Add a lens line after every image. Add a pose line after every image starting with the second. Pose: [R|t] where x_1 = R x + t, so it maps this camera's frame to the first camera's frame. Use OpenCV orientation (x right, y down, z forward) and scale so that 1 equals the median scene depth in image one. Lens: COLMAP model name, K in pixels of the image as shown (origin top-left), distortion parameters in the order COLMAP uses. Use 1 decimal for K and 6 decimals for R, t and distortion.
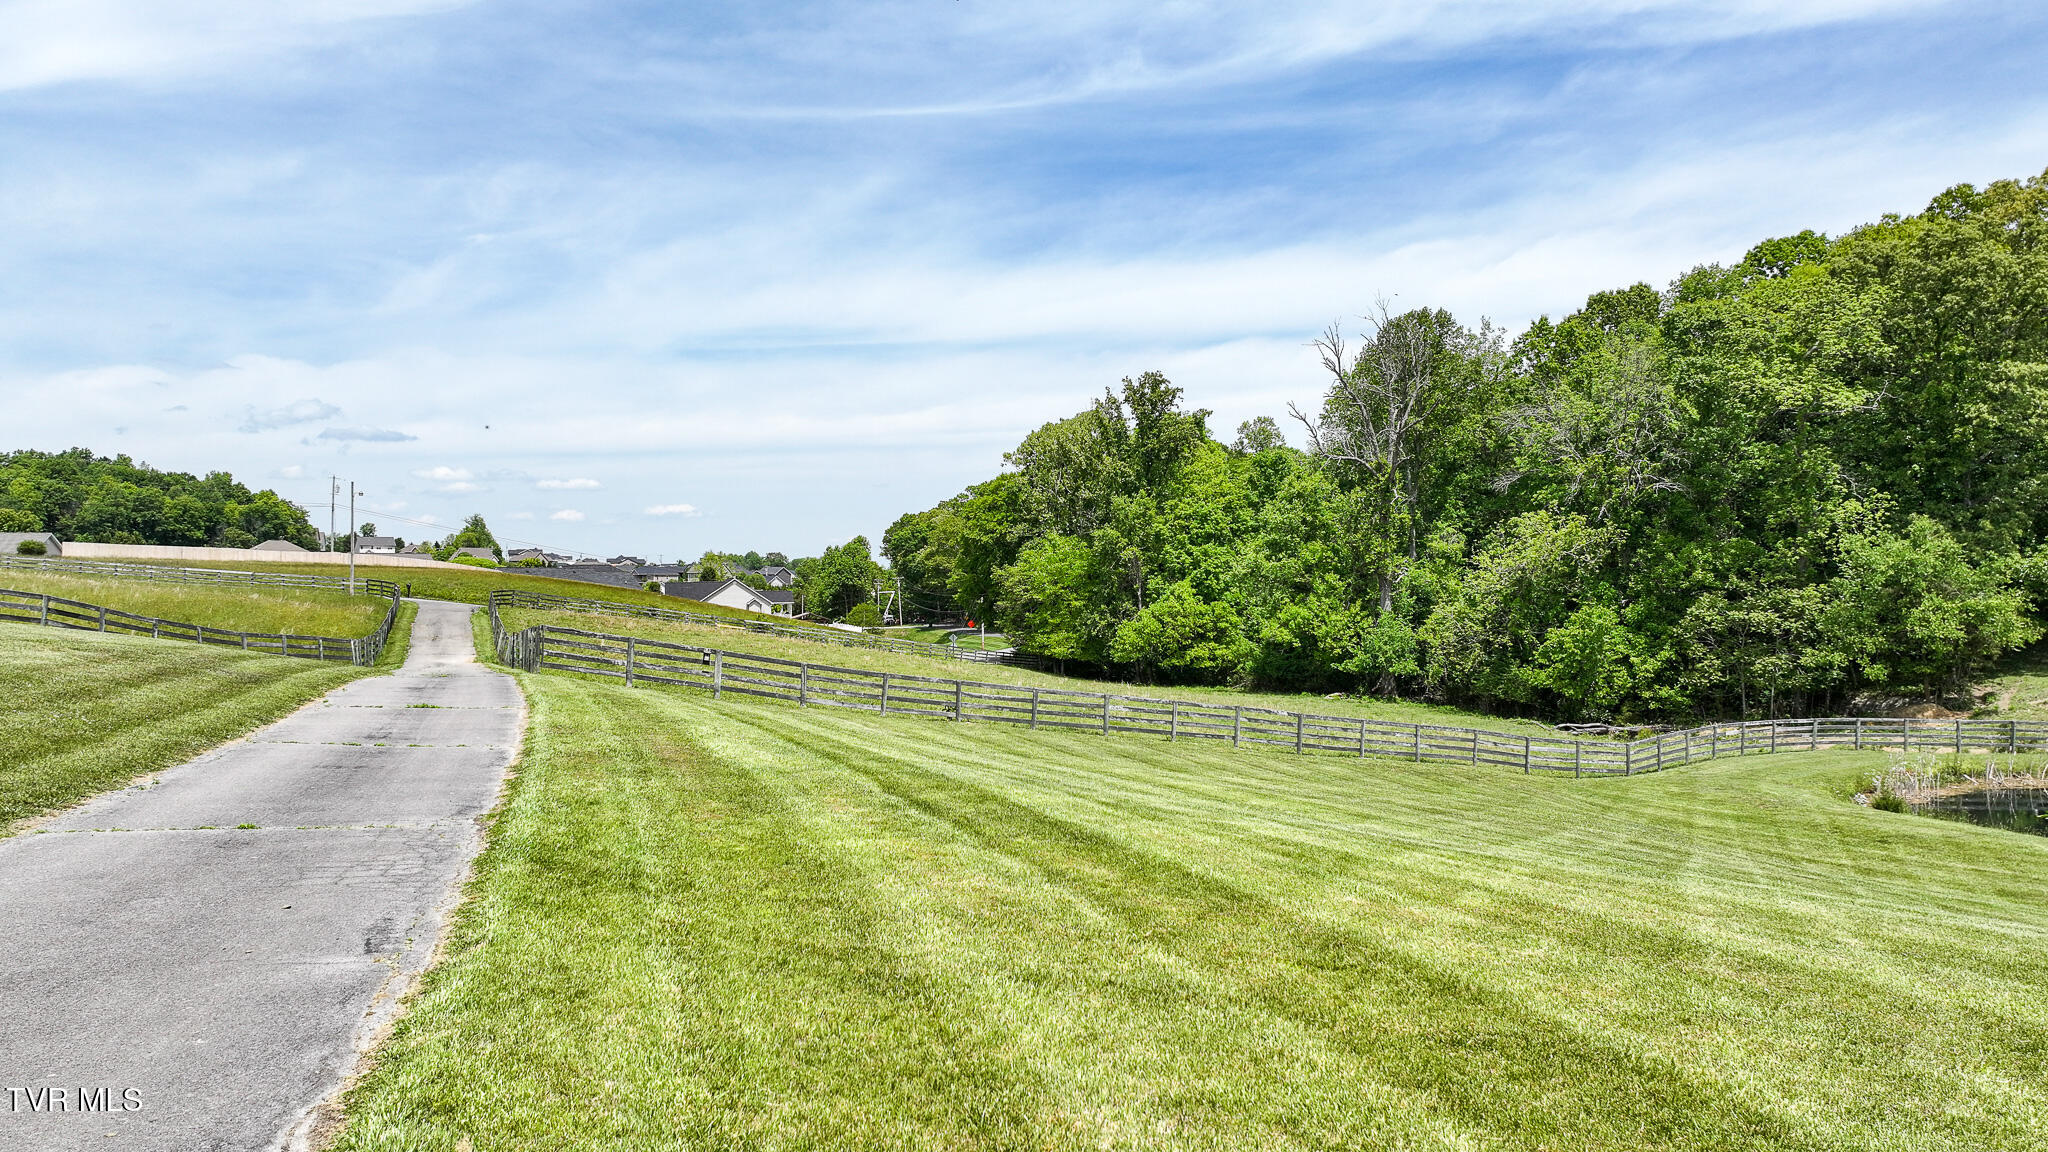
lens RADIAL K [[1447.4, 0, 1031.4], [0, 1447.4, 575.5], [0, 0, 1]] dist [0.002379, 0.011500]
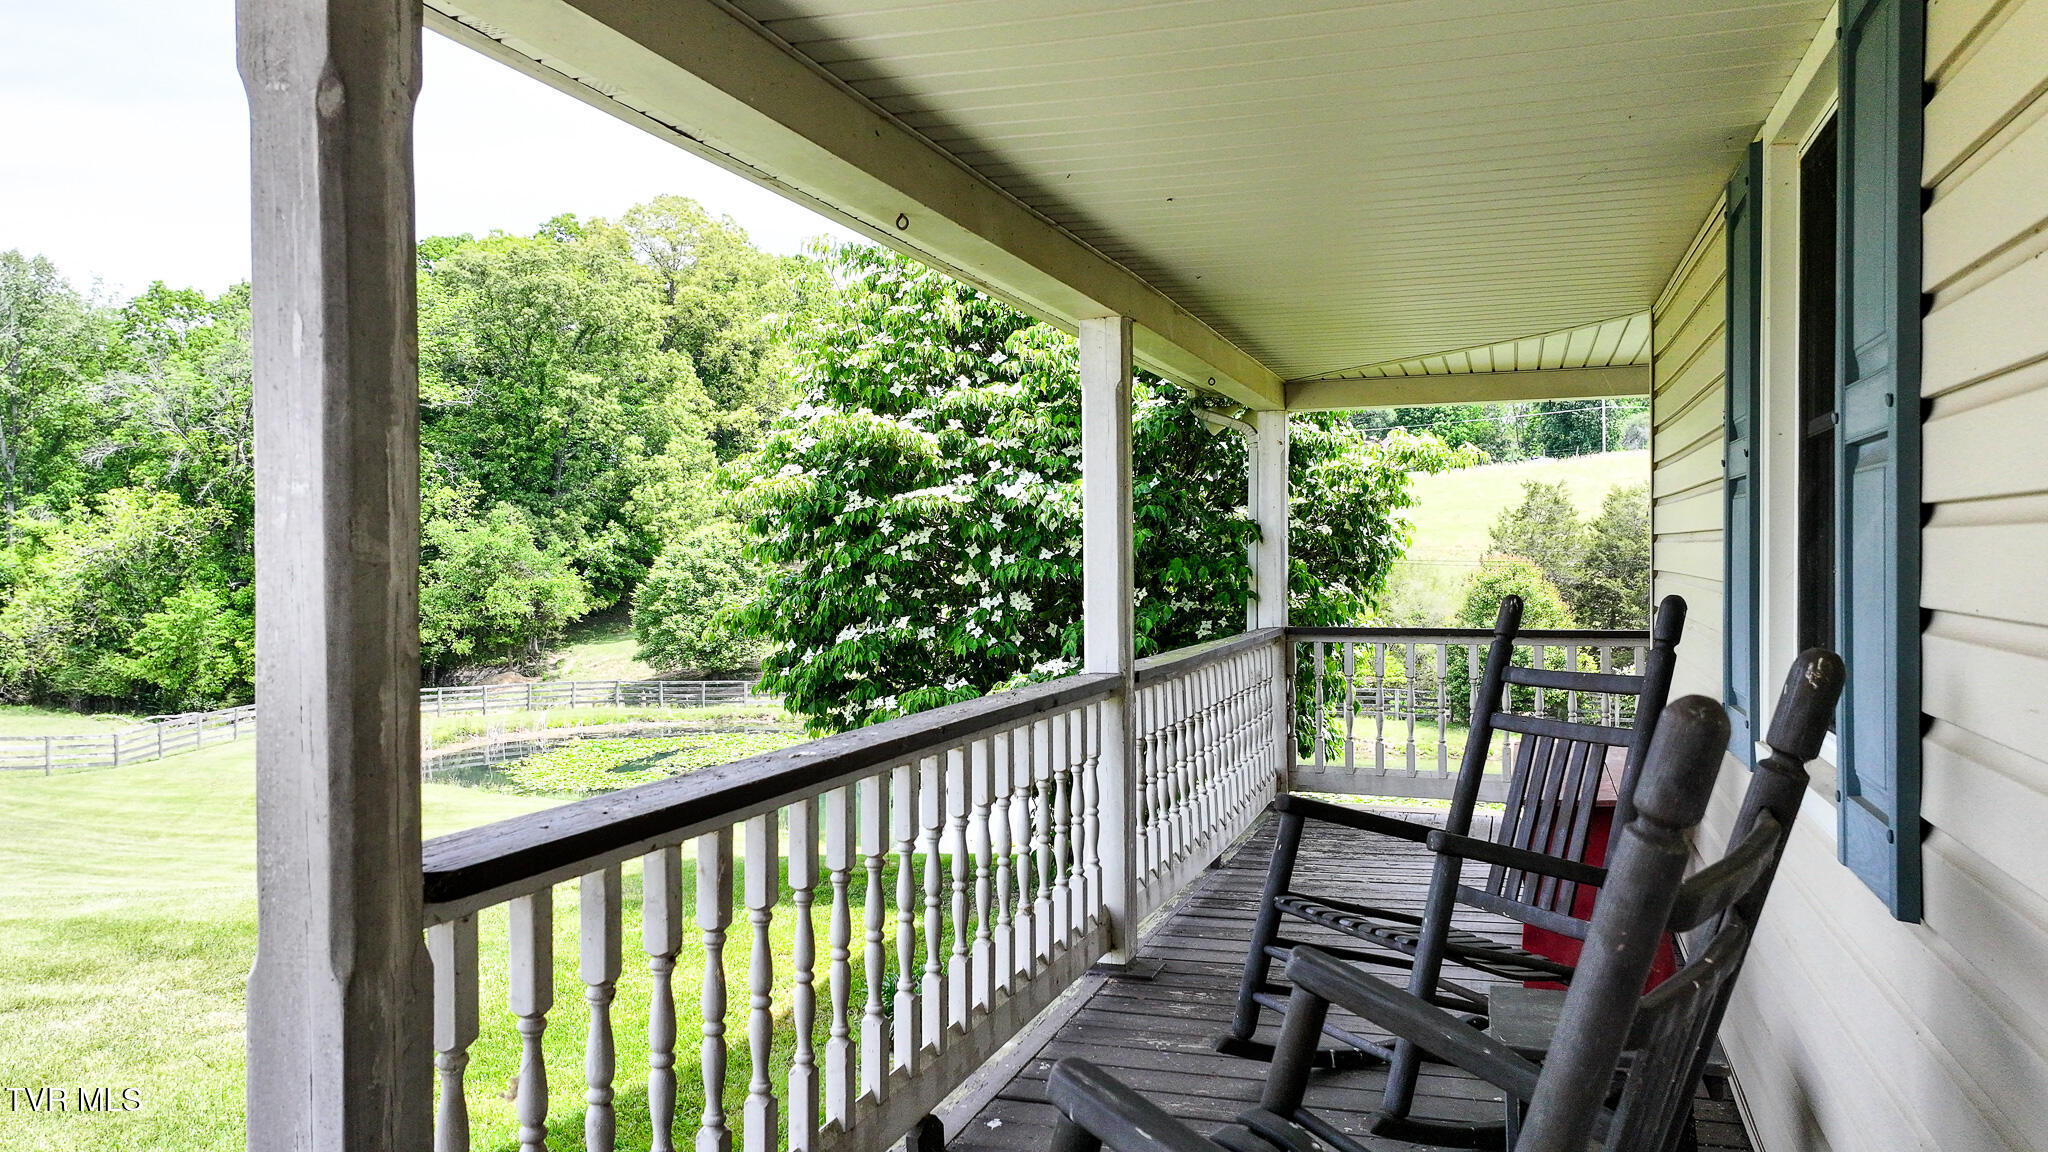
lens RADIAL K [[1447.4, 0, 1028.1], [0, 1447.4, 575.8], [0, 0, 1]] dist [0.002379, 0.011500]
pose [[0.698117, -0.009796, 0.715917, 0.087775], [0.000663, 0.999915, 0.013036, -0.000122], [-0.715984, -0.008626, 0.698064, -0.056183]]
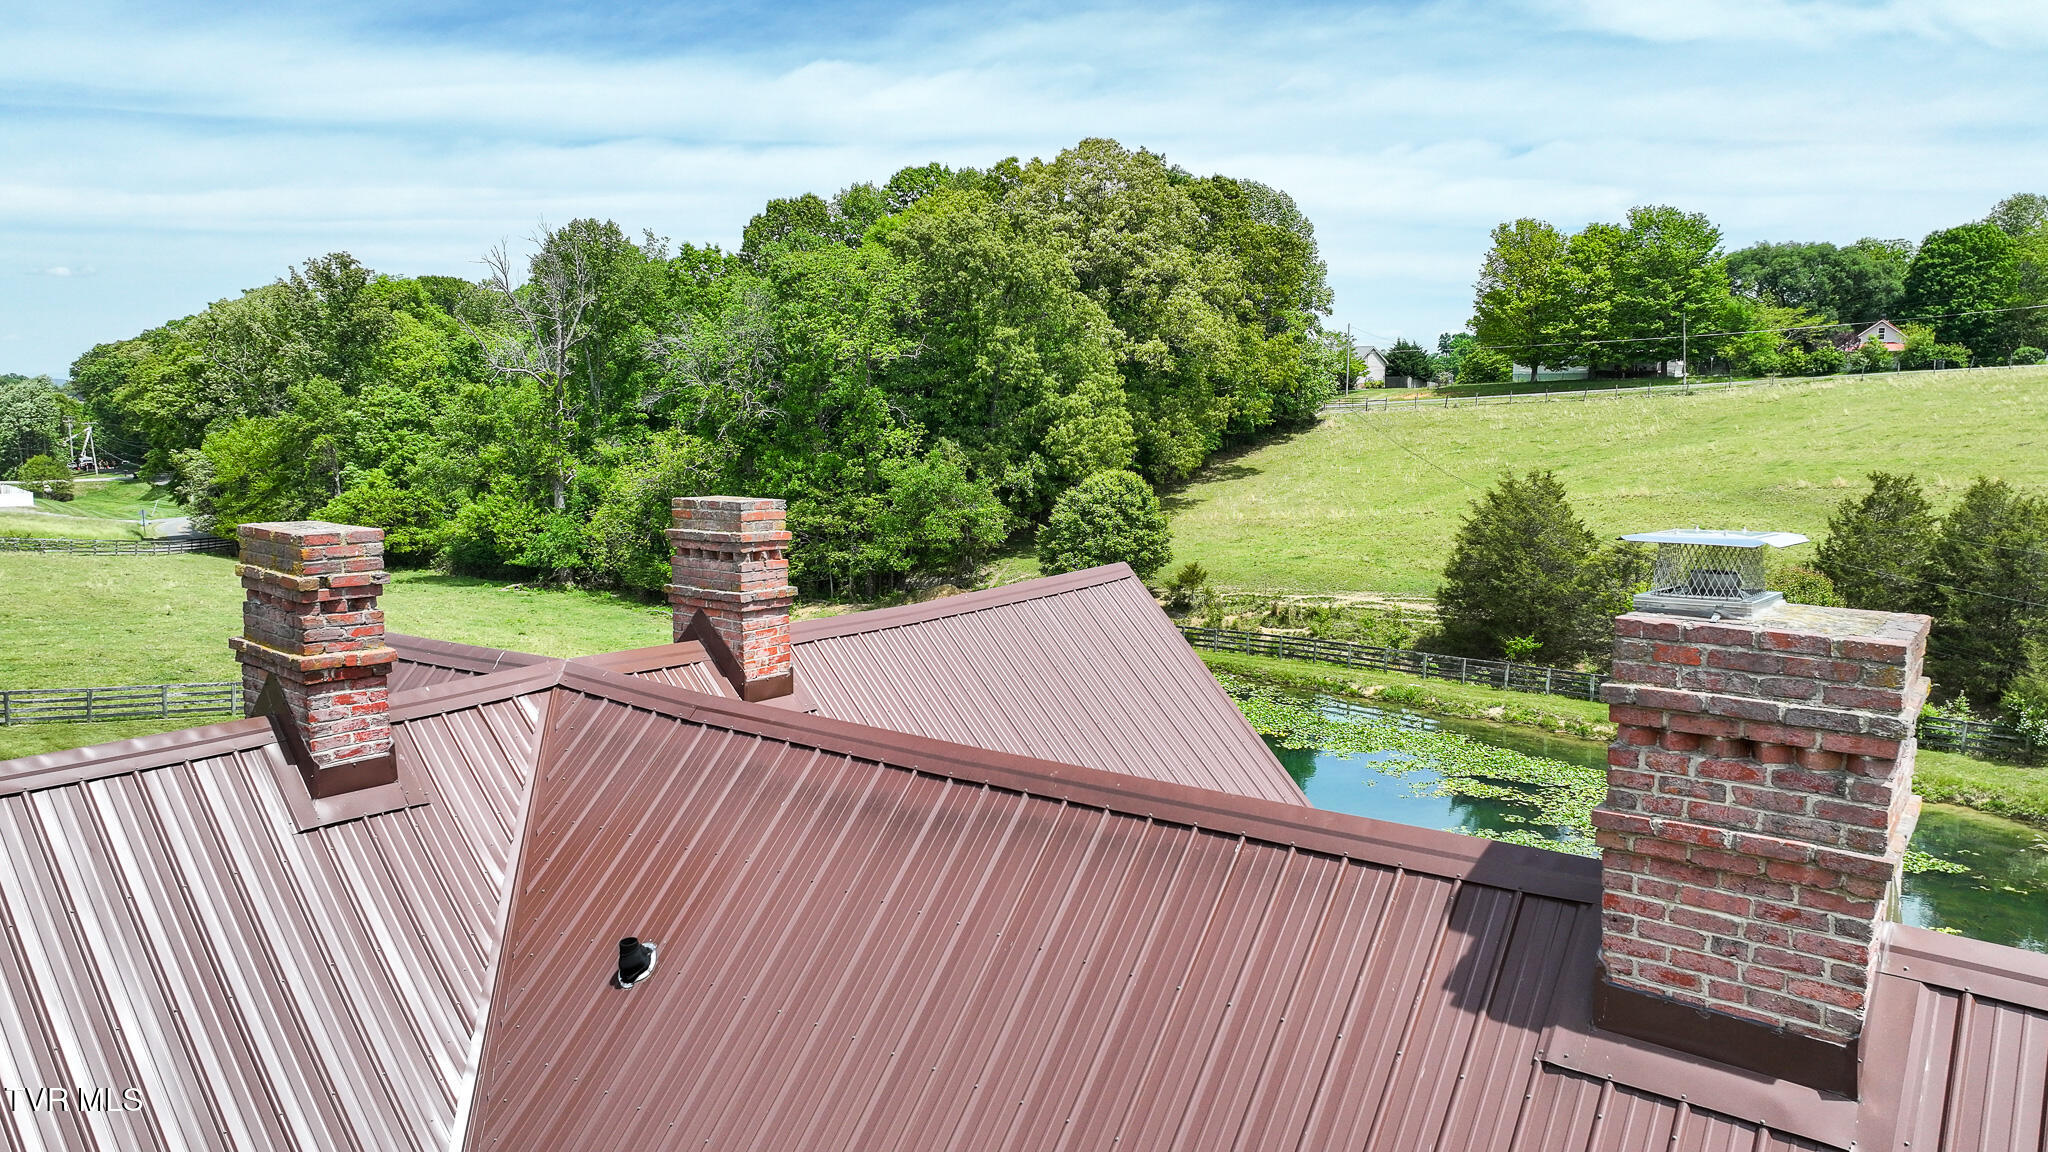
lens RADIAL K [[1447.4, 0, 1023.4], [0, 1447.4, 571.9], [0, 0, 1]] dist [0.002379, 0.011500]
pose [[0.896441, -0.055845, 0.439631, 0.084700], [-0.002149, 0.991469, 0.130325, -0.085390], [-0.443158, -0.117774, 0.888673, -0.191408]]
